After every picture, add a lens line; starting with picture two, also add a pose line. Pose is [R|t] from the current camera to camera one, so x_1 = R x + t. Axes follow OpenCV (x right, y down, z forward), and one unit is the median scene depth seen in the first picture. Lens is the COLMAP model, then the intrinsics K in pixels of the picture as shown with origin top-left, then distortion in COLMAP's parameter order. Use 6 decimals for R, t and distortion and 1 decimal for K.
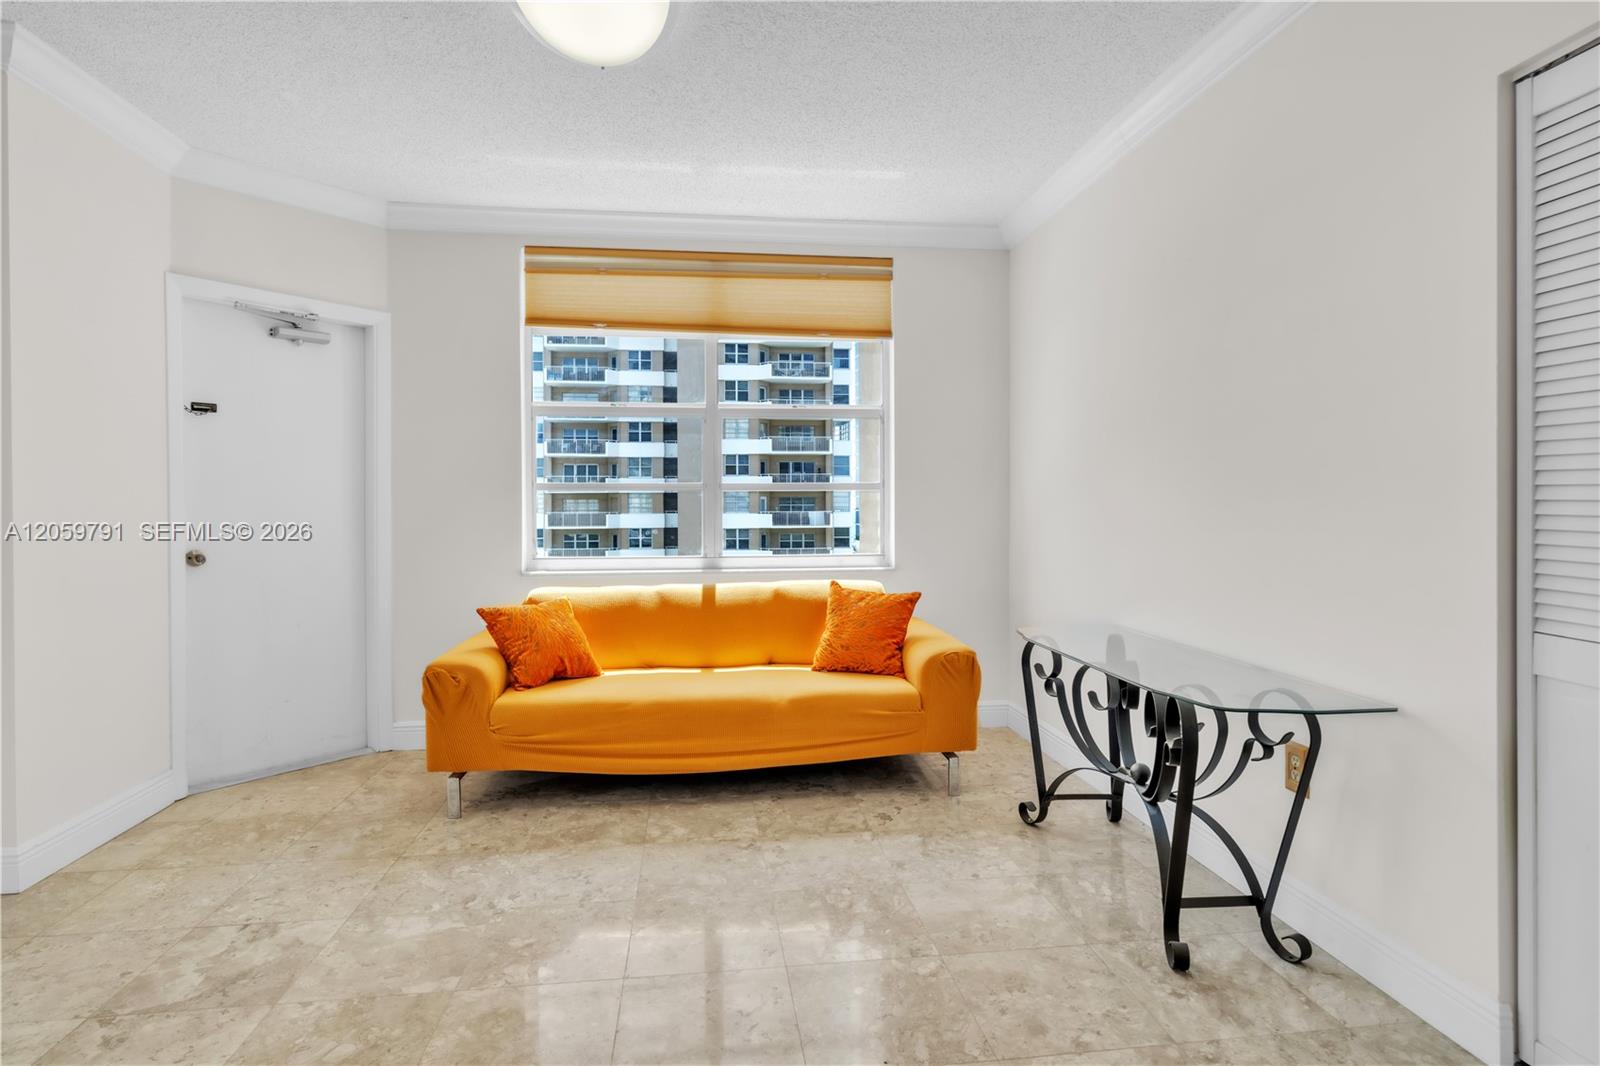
lens RADIAL K [[809.1, 0, 794.6], [0, 809.1, 516.0], [0, 0, 1]] dist [-0.000971, -0.000280]
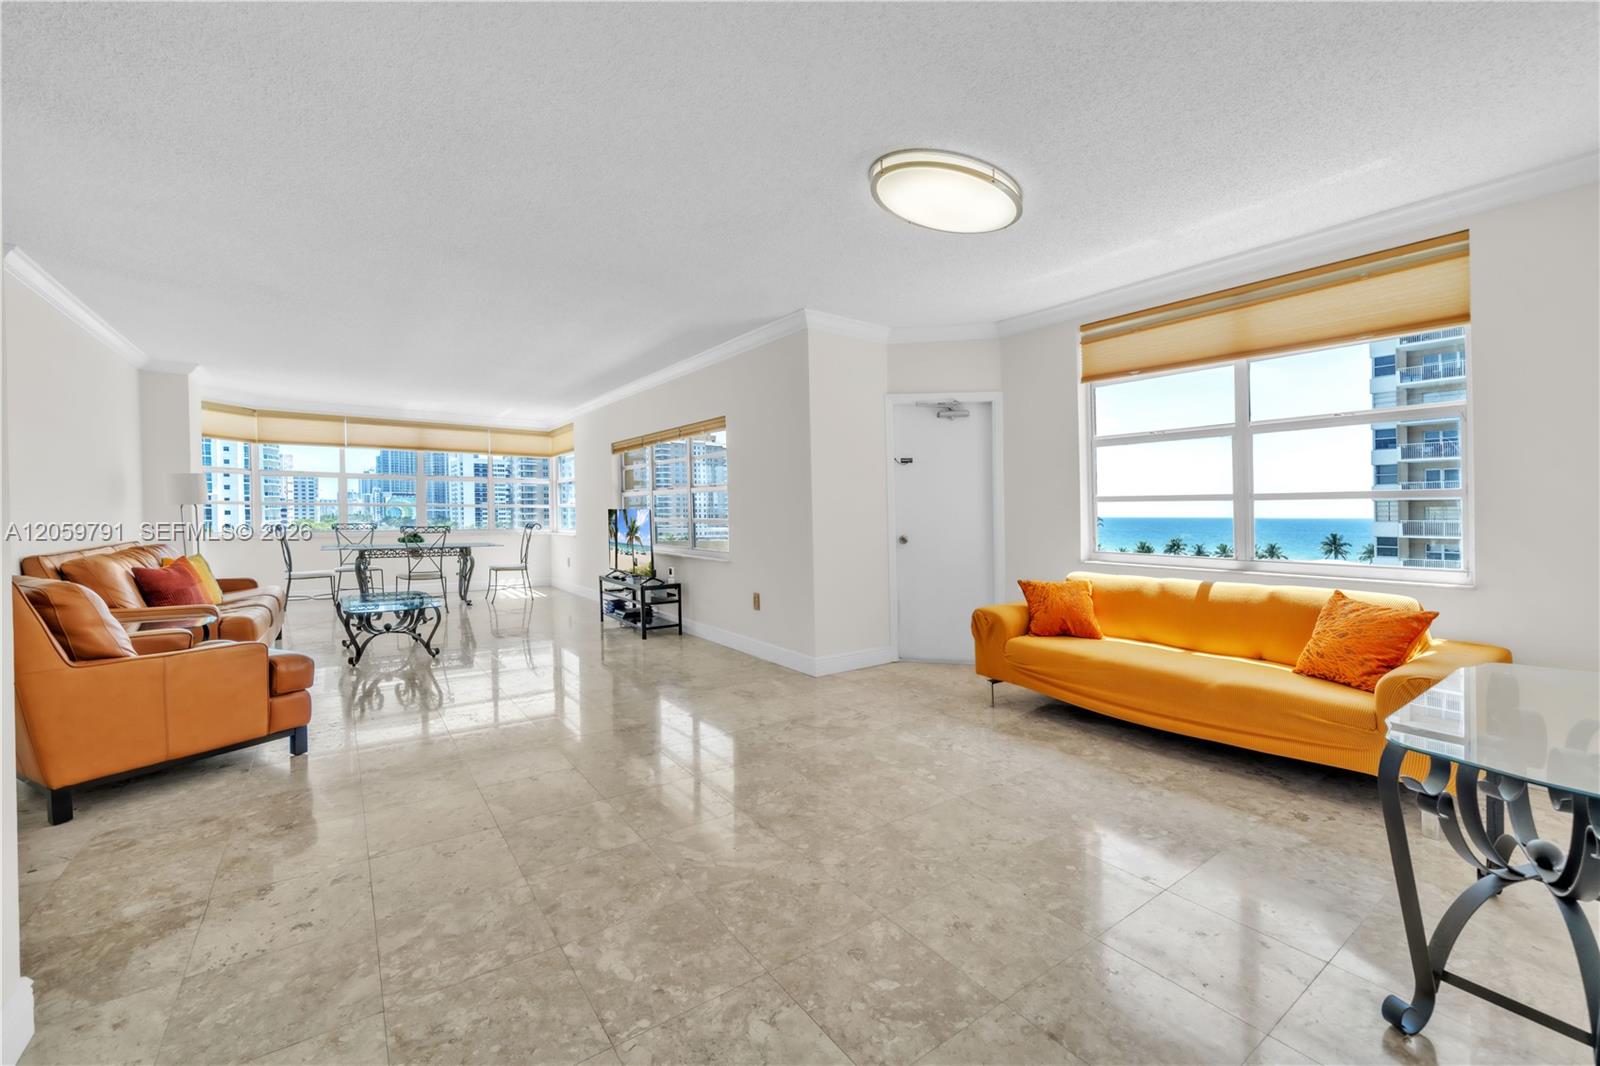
lens RADIAL K [[637.2, 0, 795.6], [0, 637.2, 545.0], [0, 0, 1]] dist [-0.003786, 0.000011]
pose [[0.481751, 0.047692, -0.875010, 0.441856], [-0.014667, 0.998817, 0.046365, -0.001965], [0.876186, -0.009503, 0.481880, 0.043599]]
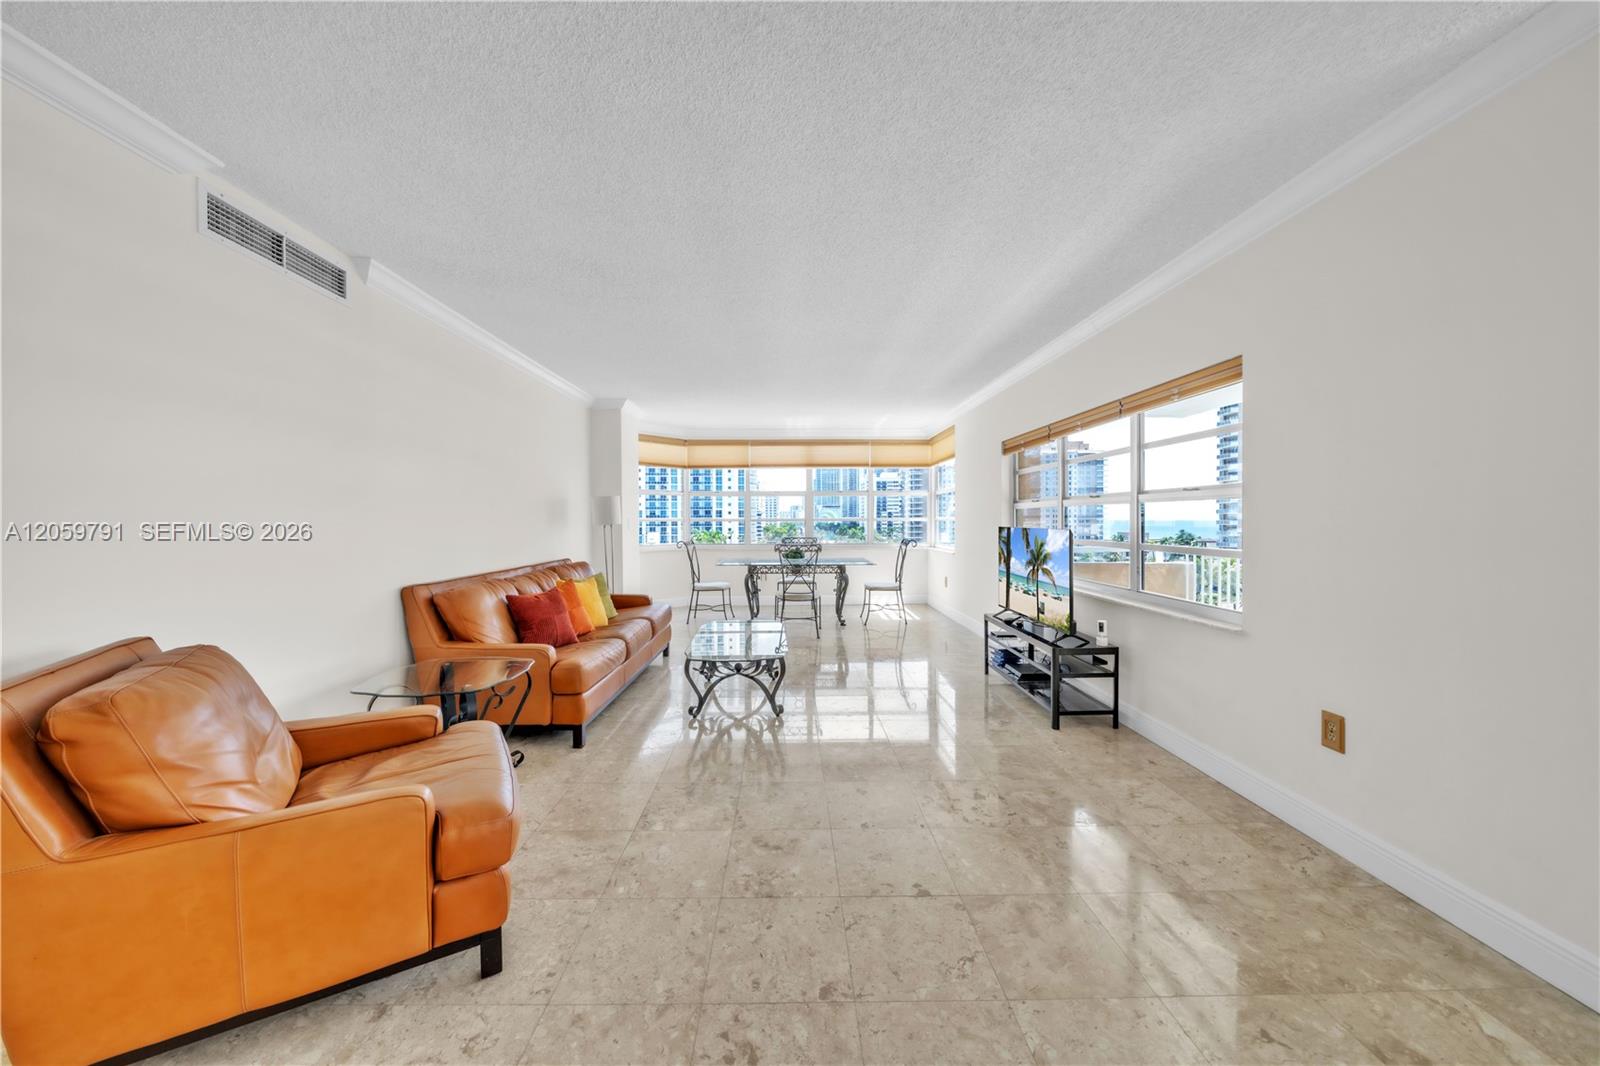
lens RADIAL K [[554.1, 0, 796.6], [0, 554.1, 538.8], [0, 0, 1]] dist [-0.007171, 0.000442]
pose [[-0.106662, 0.037693, -0.993581, -0.253230], [-0.006057, 0.999238, 0.038558, -0.030783], [0.994277, 0.010131, -0.106353, 0.160221]]
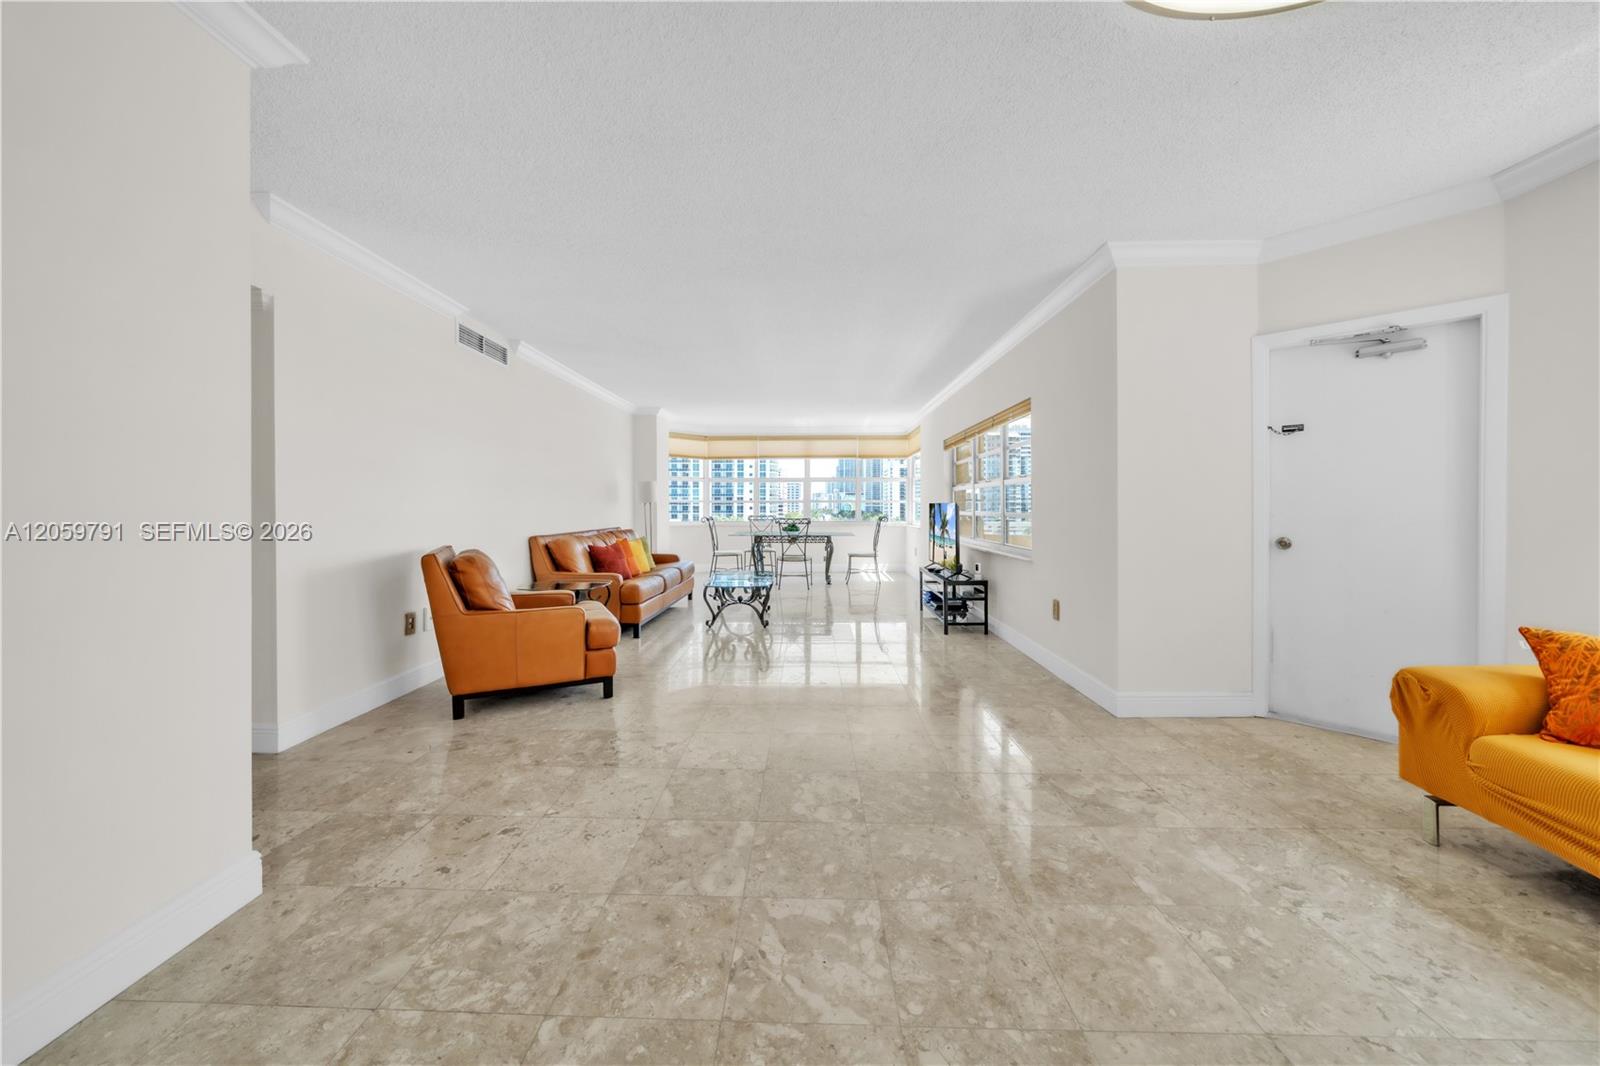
lens RADIAL K [[556.4, 0, 799.1], [0, 556.4, 532.6], [0, 0, 1]] dist [-0.008339, 0.001226]
pose [[-0.143080, 0.048811, -0.988507, 0.256784], [-0.008749, 0.998682, 0.050580, -0.004550], [0.989672, 0.015885, -0.142464, 0.333255]]
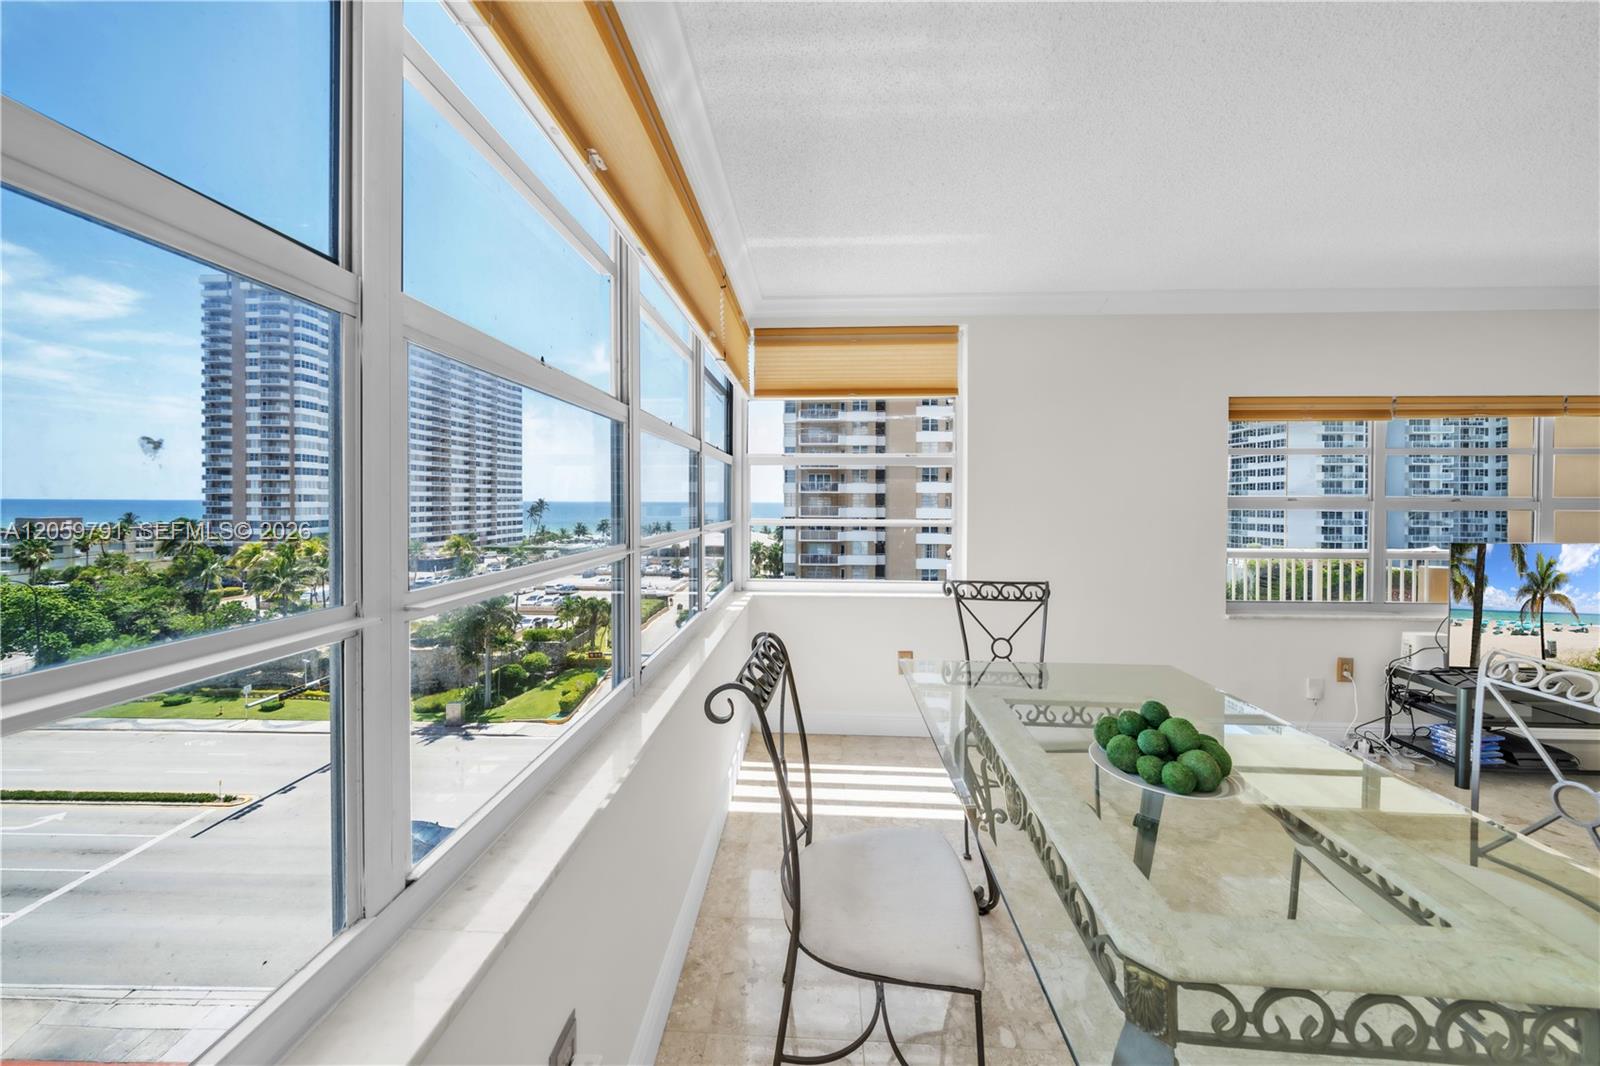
lens RADIAL K [[556.4, 0, 794.1], [0, 556.4, 504.3], [0, 0, 1]] dist [-0.008339, 0.001226]
pose [[0.985008, 0.010751, -0.172176, -2.360811], [-0.011705, 0.999921, -0.004527, -0.051071], [0.172114, 0.006475, 0.985056, -0.469440]]
